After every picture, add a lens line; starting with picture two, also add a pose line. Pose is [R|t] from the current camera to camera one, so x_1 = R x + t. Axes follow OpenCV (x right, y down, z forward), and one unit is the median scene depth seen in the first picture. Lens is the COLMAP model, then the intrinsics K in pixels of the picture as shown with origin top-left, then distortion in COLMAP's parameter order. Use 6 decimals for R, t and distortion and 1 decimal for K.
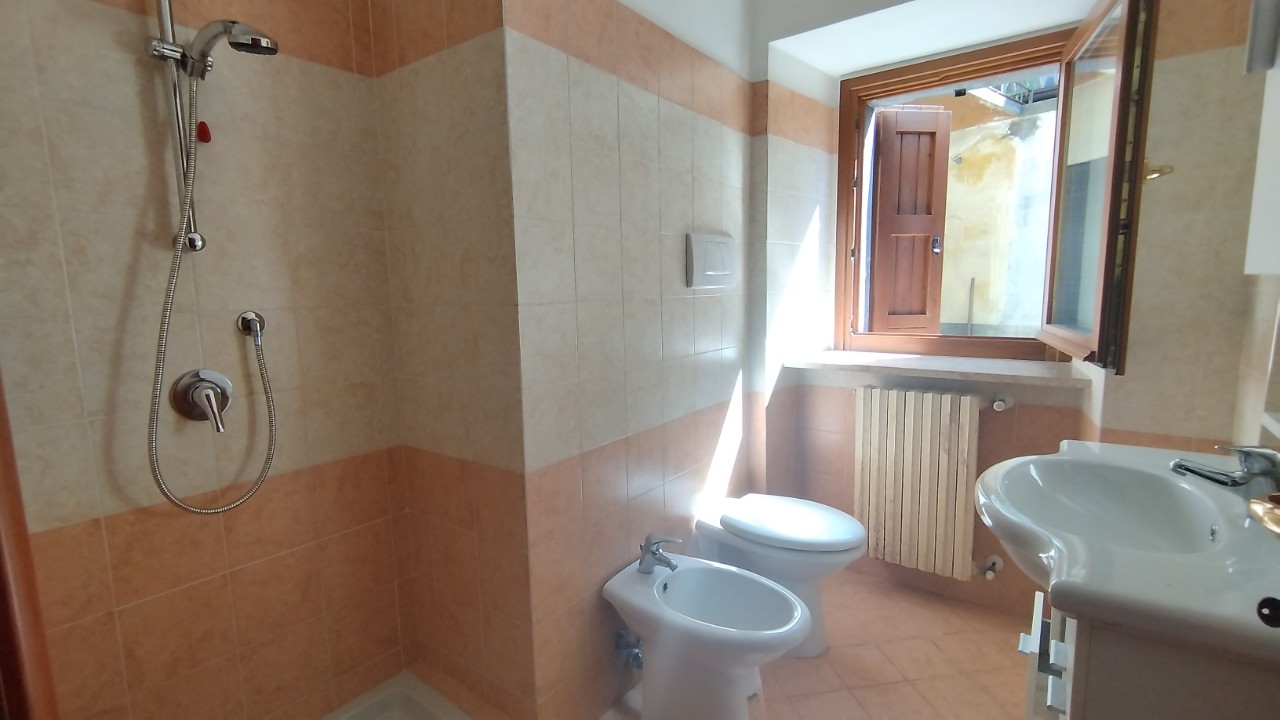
lens RADIAL K [[592.4, 0, 638.4], [0, 592.4, 363.9], [0, 0, 1]] dist [-0.001199, 0.000667]
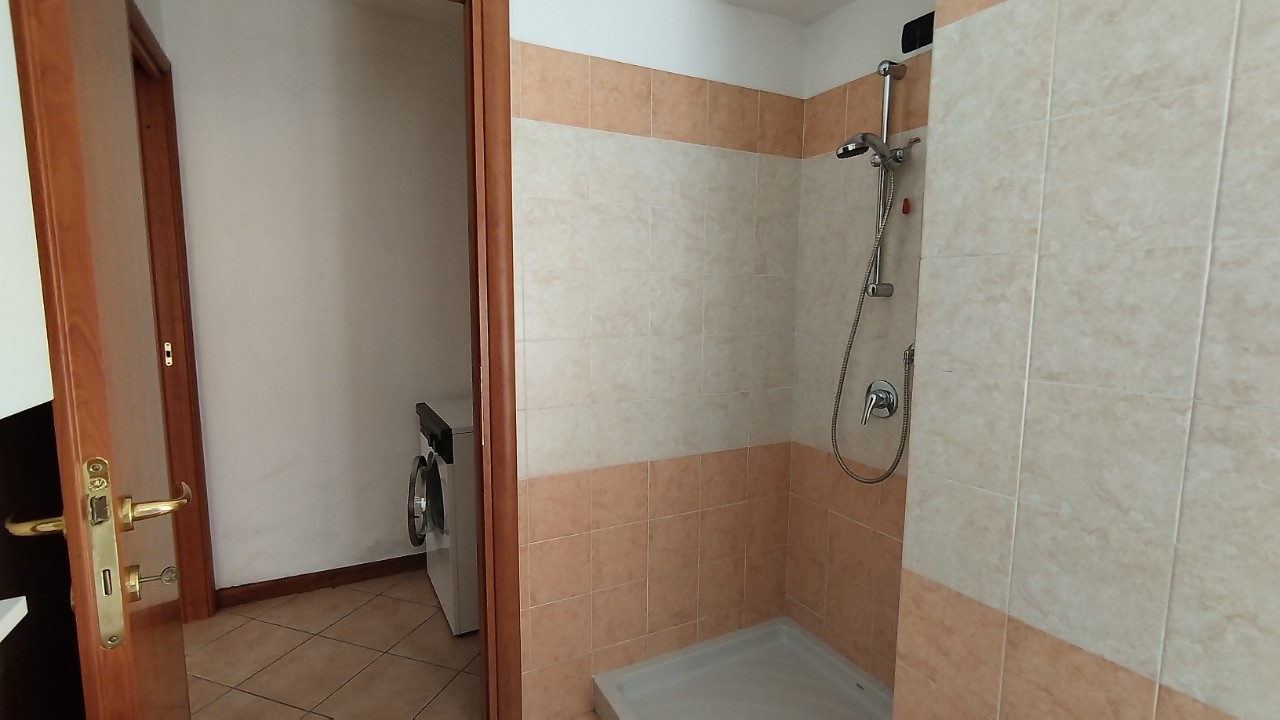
lens RADIAL K [[592.4, 0, 638.4], [0, 592.4, 363.9], [0, 0, 1]] dist [-0.001199, 0.000667]
pose [[-0.433047, 0.119312, -0.893440, 0.665211], [-0.123135, 0.974078, 0.189763, -0.197822], [0.892921, 0.192190, -0.407130, 0.936756]]
